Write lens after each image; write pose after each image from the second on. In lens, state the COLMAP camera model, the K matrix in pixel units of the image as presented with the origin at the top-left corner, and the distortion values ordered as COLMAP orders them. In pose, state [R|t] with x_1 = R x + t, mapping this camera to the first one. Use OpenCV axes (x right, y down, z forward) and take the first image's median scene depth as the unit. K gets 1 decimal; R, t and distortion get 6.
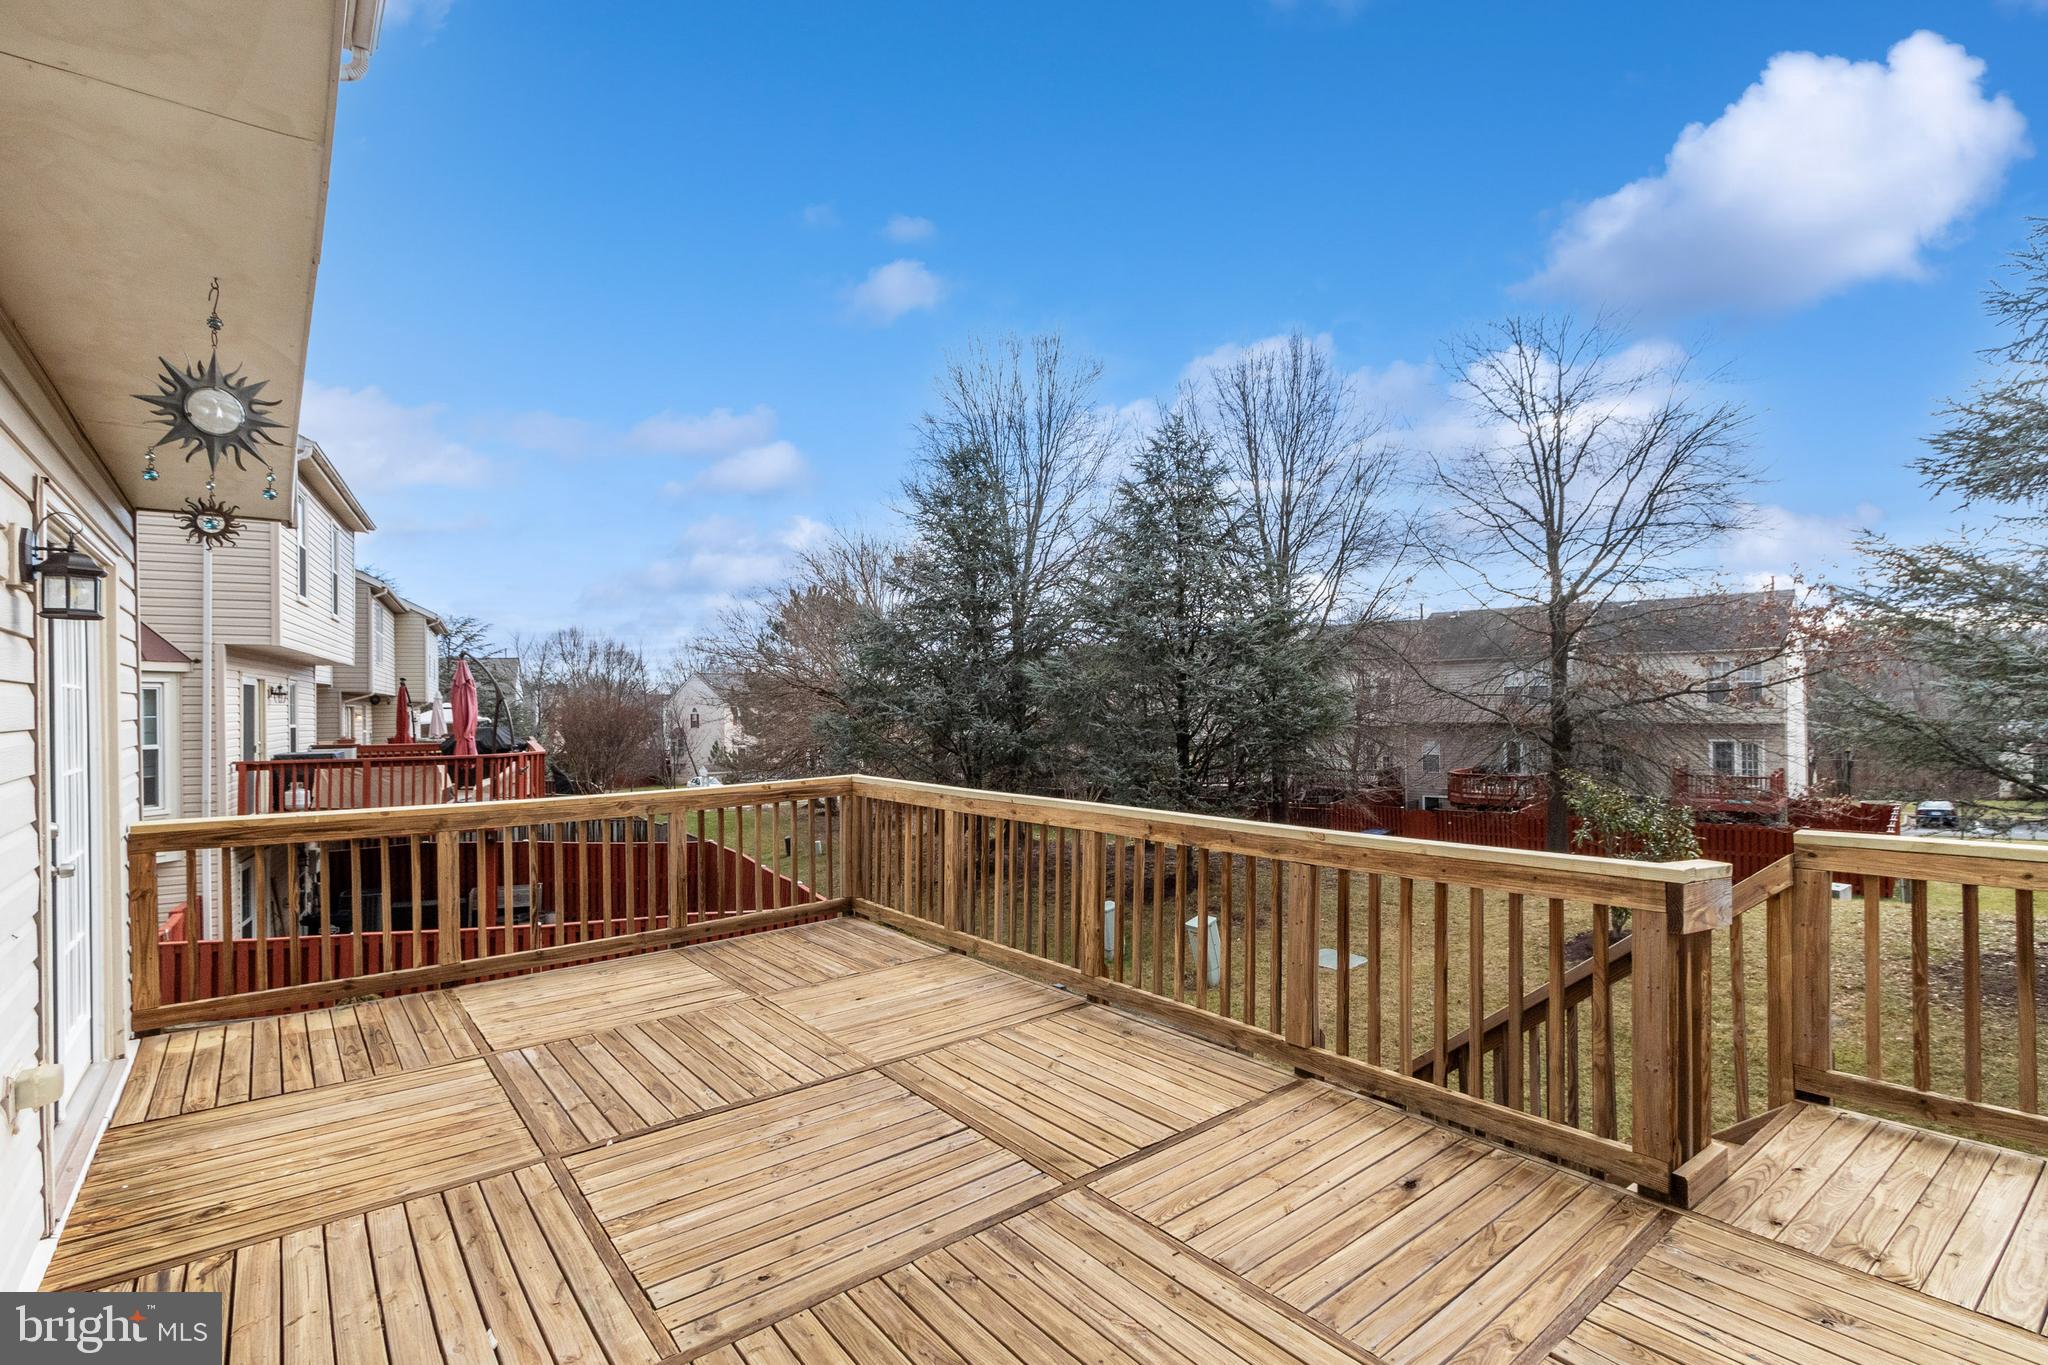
lens RADIAL K [[951.4, 0, 1024.9], [0, 951.4, 697.8], [0, 0, 1]] dist [0.008641, -0.000956]
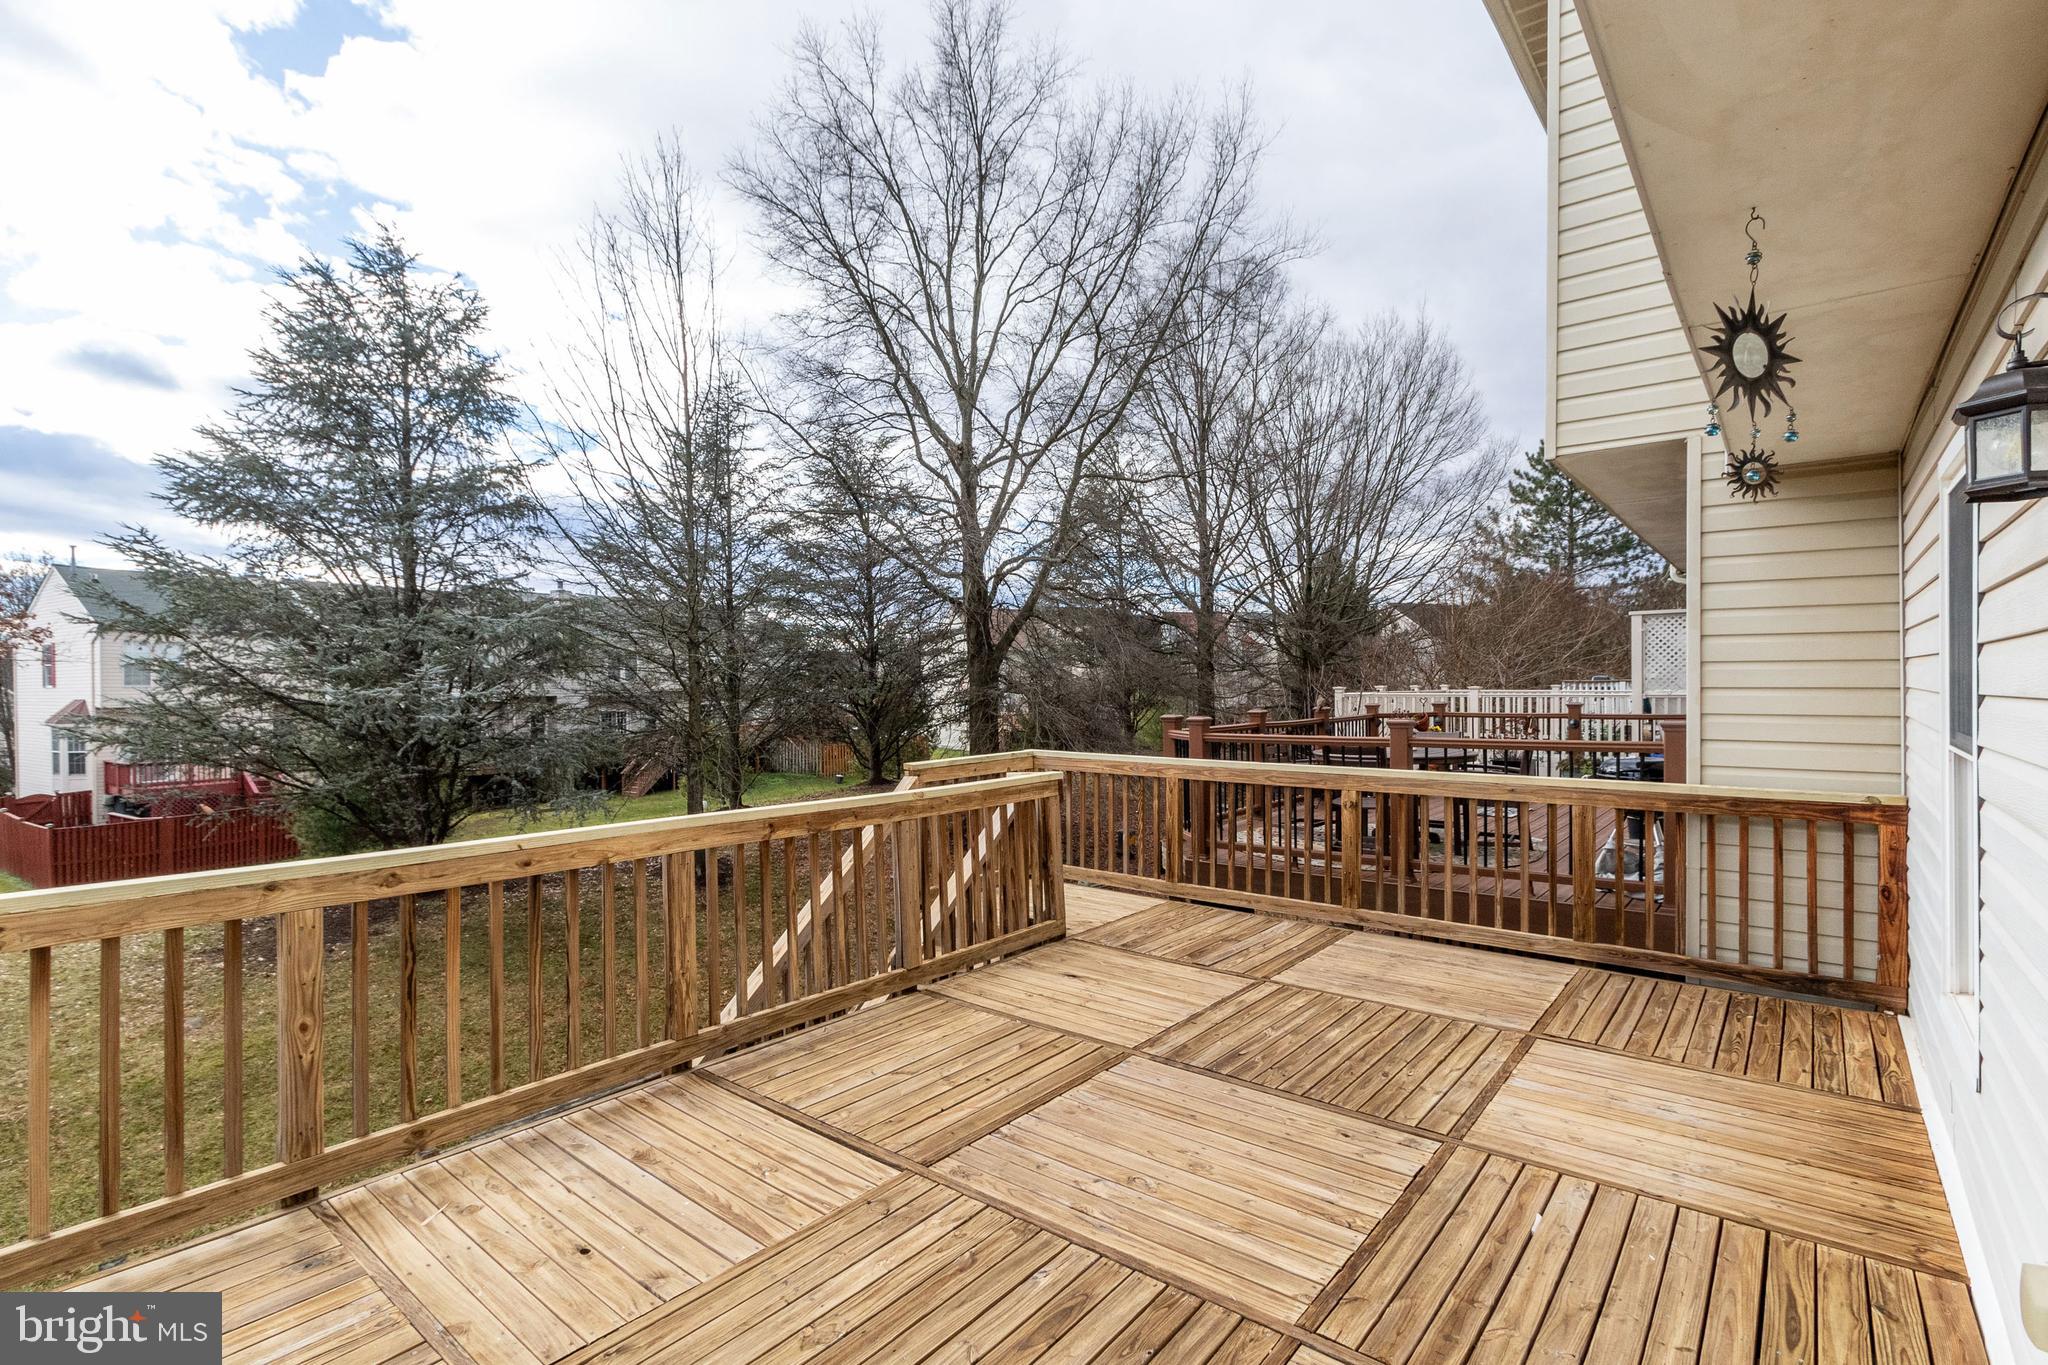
lens RADIAL K [[951.4, 0, 1026.9], [0, 951.4, 693.0], [0, 0, 1]] dist [0.008641, -0.000956]
pose [[-0.217025, 0.009616, 0.976119, -1.068496], [0.006014, 0.999946, -0.008514, 0.025429], [-0.976148, 0.004023, -0.217071, 1.269605]]
